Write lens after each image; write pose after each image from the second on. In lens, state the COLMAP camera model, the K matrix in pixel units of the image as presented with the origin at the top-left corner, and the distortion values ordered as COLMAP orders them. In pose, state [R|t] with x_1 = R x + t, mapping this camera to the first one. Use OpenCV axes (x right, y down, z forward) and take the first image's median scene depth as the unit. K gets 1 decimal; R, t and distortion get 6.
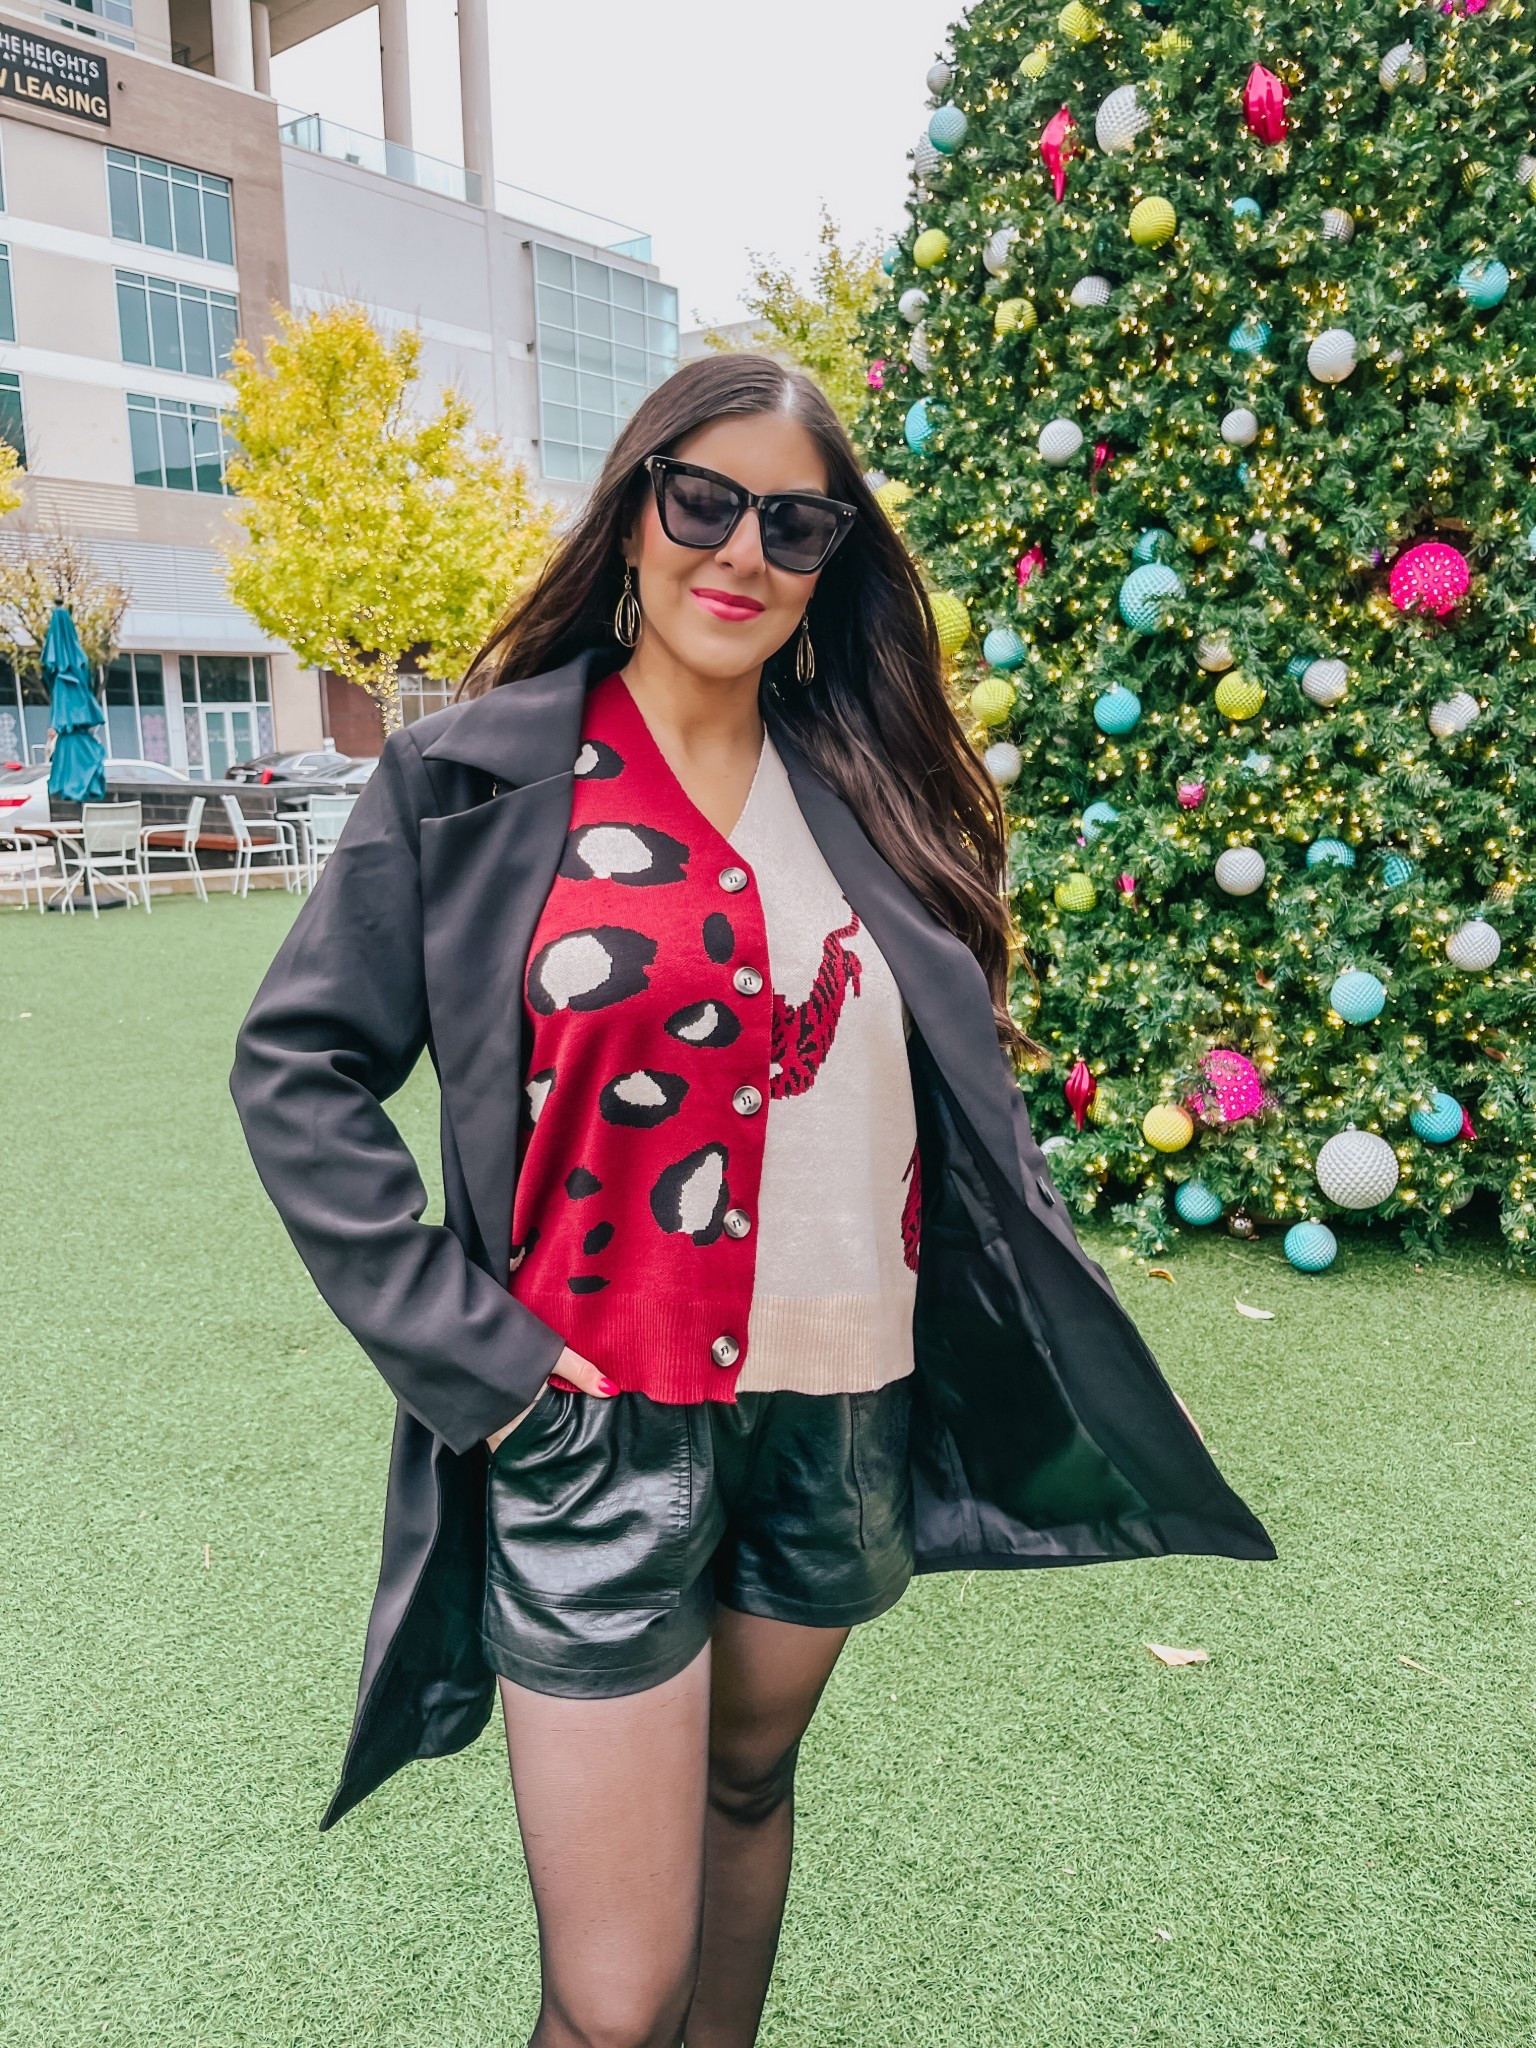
lens RADIAL K [[1666.8, 0, 833.6], [0, 1666.8, 1042.2], [0, 0, 1]] dist [0.062848, -0.101620]
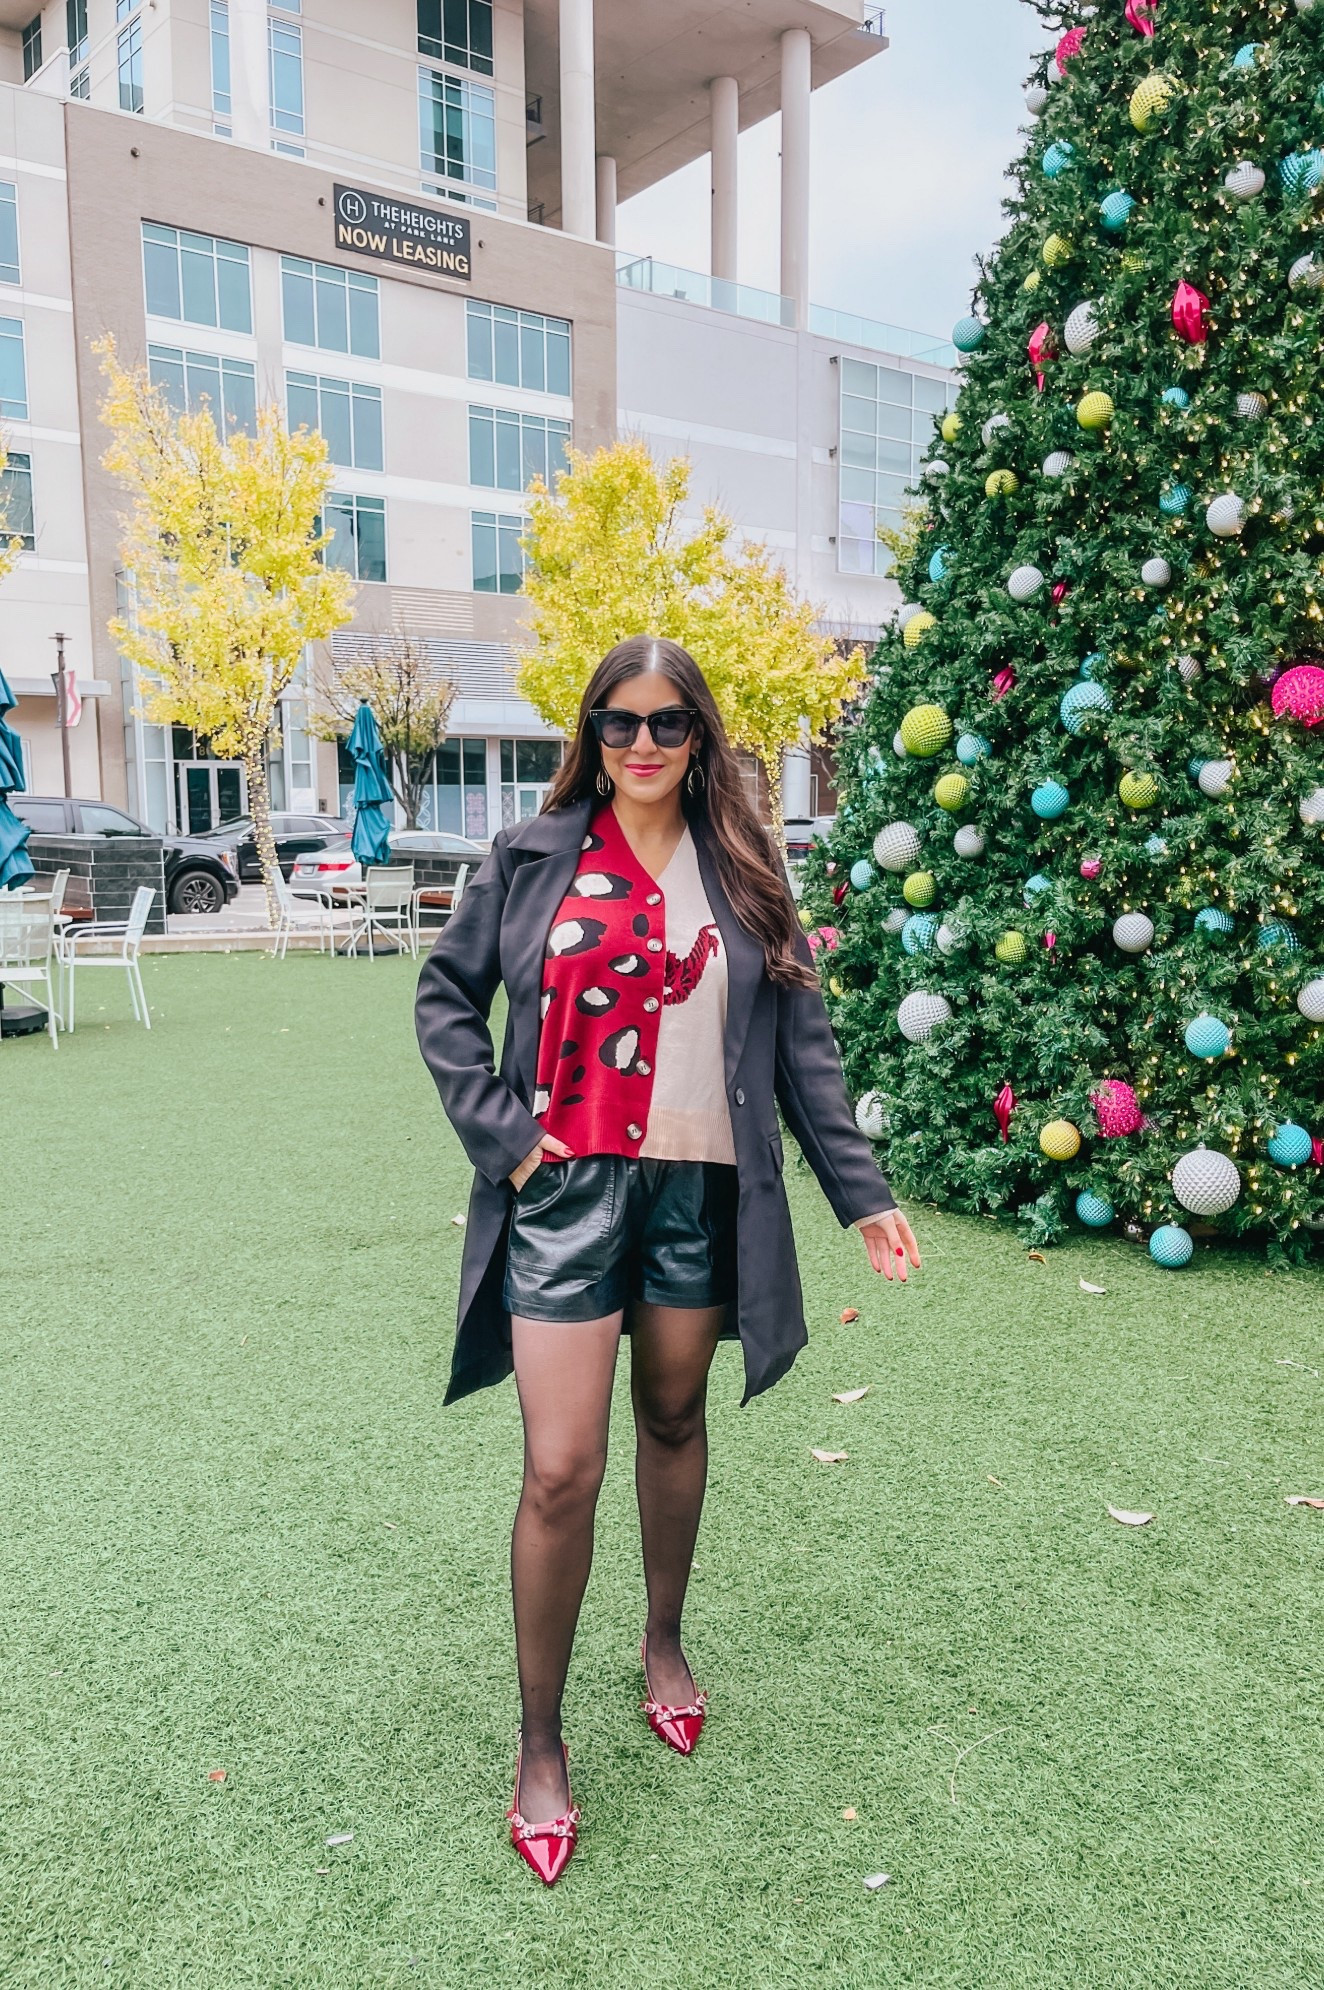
lens RADIAL K [[1632.4, 0, 667.3], [0, 1632.4, 1001.4], [0, 0, 1]] dist [0.010908, 0.017737]
pose [[0.965561, 0.041510, -0.256845, 0.212584], [-0.058699, 0.996494, -0.059620, 0.035889], [0.253469, 0.072643, 0.964612, -0.209728]]
